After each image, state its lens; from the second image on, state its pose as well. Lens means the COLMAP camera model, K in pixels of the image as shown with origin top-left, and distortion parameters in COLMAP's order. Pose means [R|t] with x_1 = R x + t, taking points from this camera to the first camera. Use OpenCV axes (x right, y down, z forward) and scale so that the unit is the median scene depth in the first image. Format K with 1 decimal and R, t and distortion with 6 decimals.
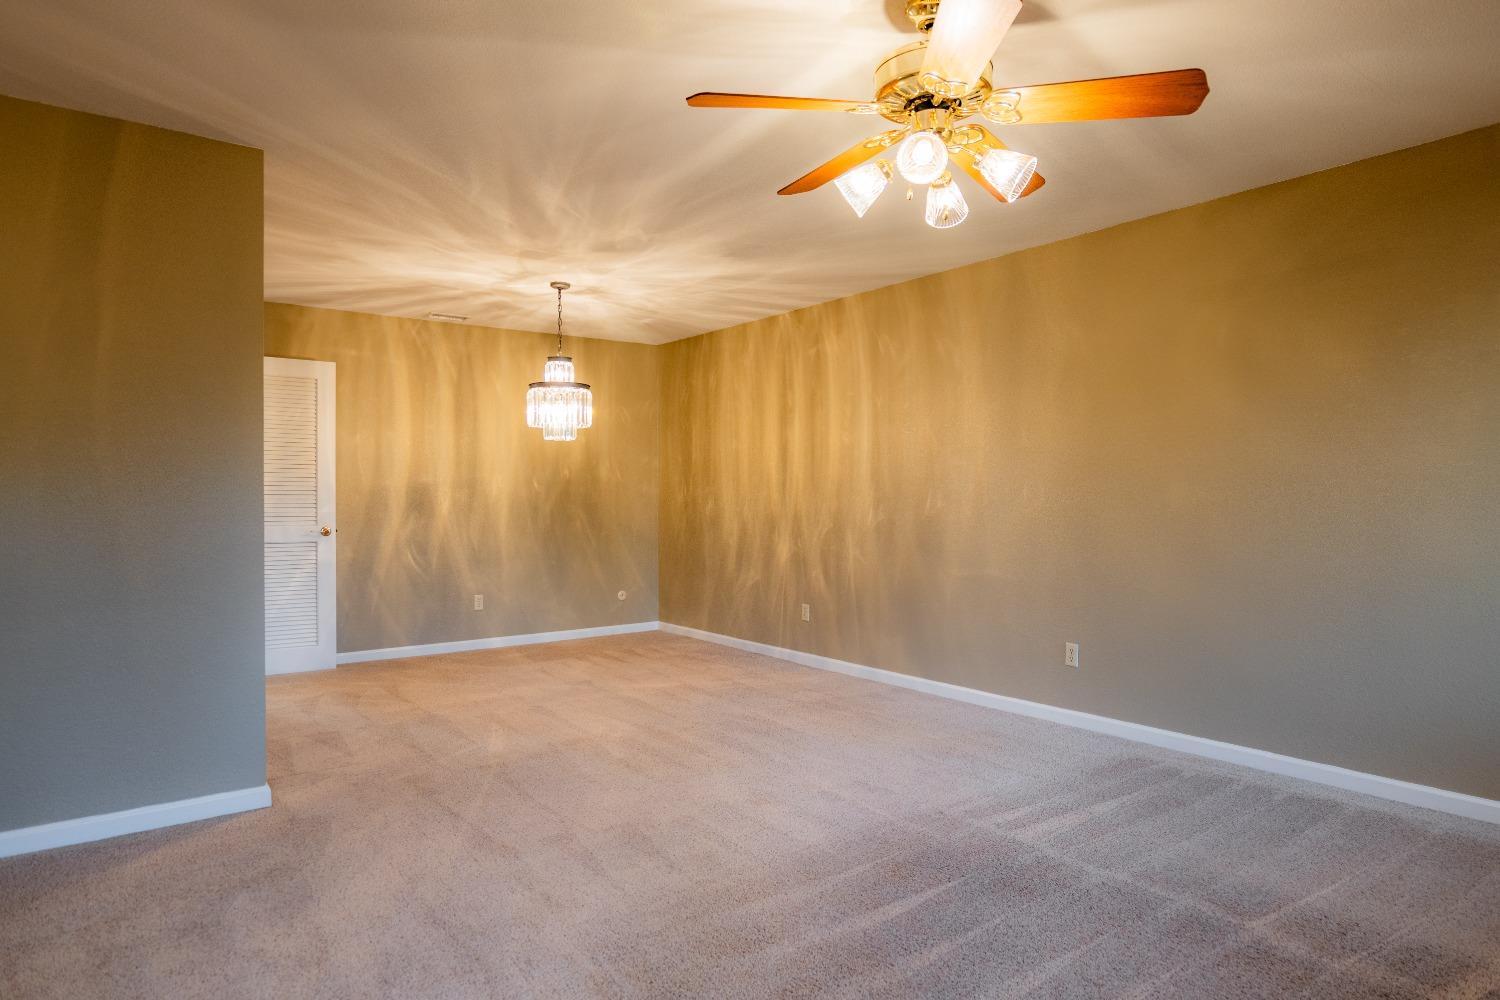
lens RADIAL K [[885.6, 0, 744.1], [0, 885.6, 497.7], [0, 0, 1]] dist [-0.036305, 0.025372]
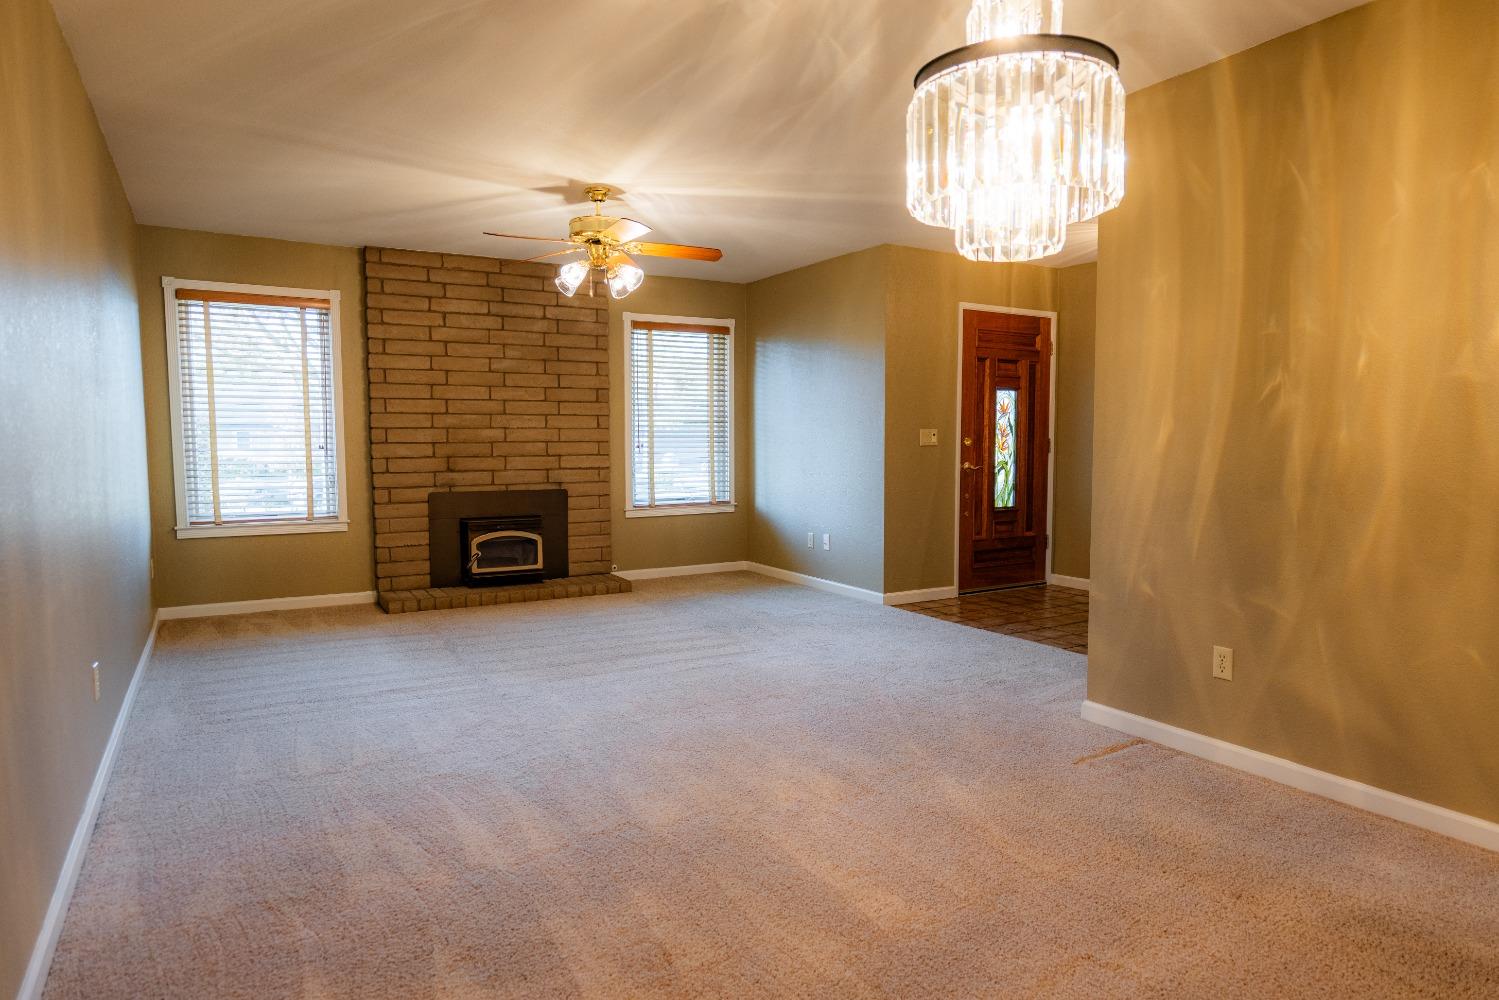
lens RADIAL K [[885.0, 0, 743.6], [0, 885.0, 497.7], [0, 0, 1]] dist [-0.036305, 0.025372]
pose [[-0.994114, 0.001706, 0.108323, -0.133328], [0.010123, 0.996964, 0.077204, -0.008086], [-0.107863, 0.077846, -0.991113, 1.197749]]
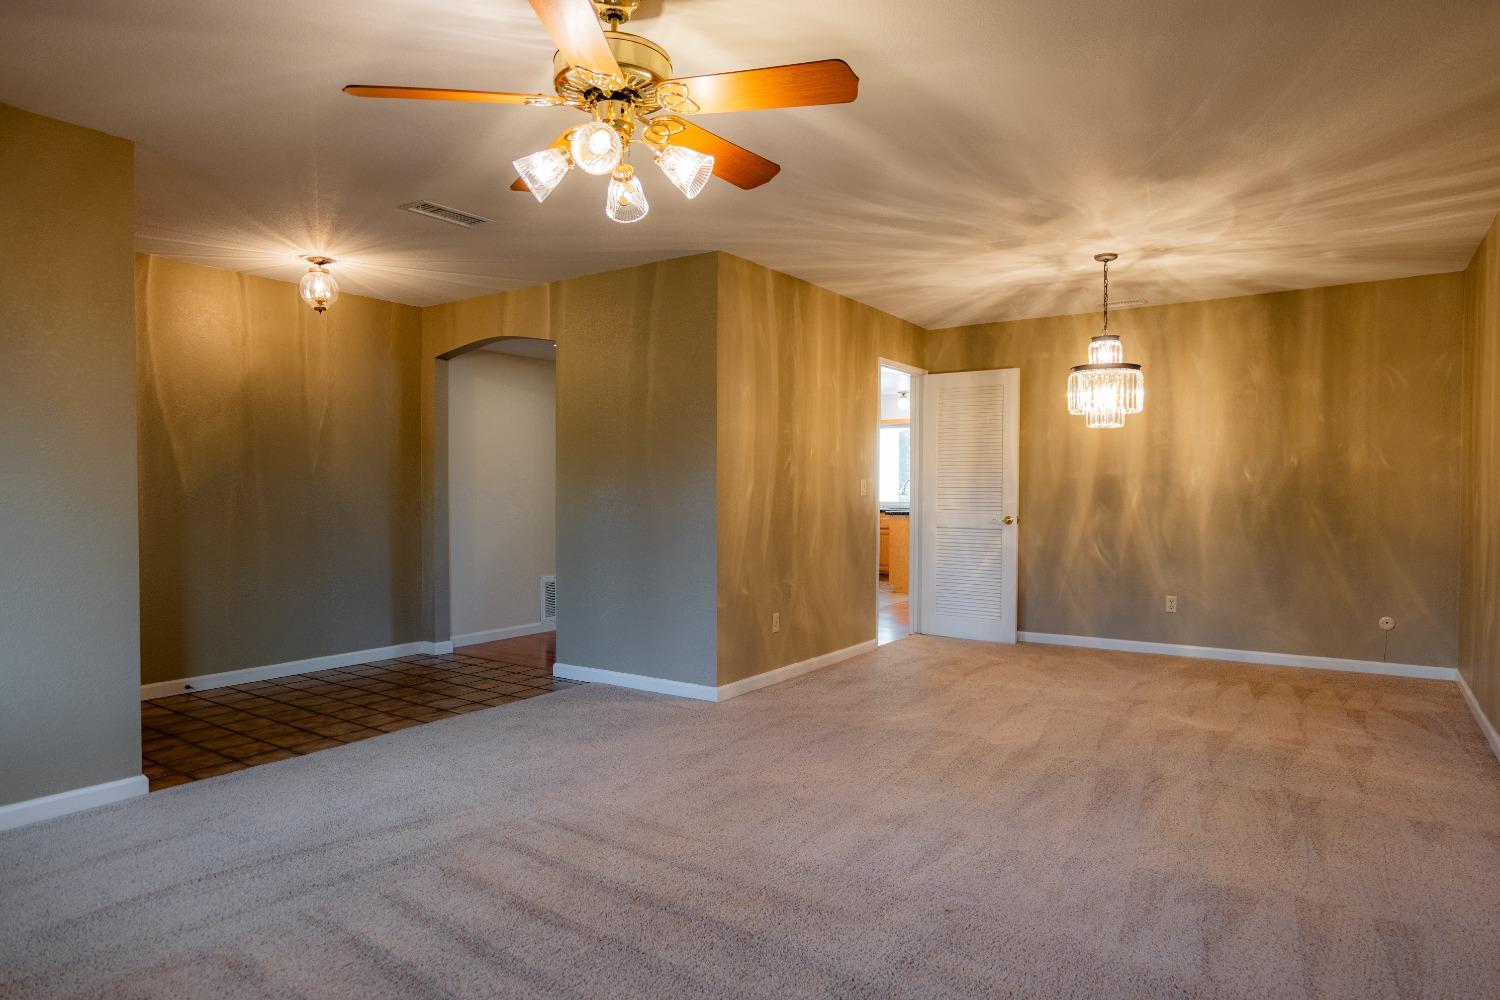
lens RADIAL K [[885.6, 0, 744.1], [0, 885.6, 497.7], [0, 0, 1]] dist [-0.036305, 0.025372]
pose [[0.312314, 0.010857, -0.949917, 0.486339], [-0.001149, 0.999938, 0.011051, -0.002395], [0.949978, -0.002360, 0.312307, 0.329512]]
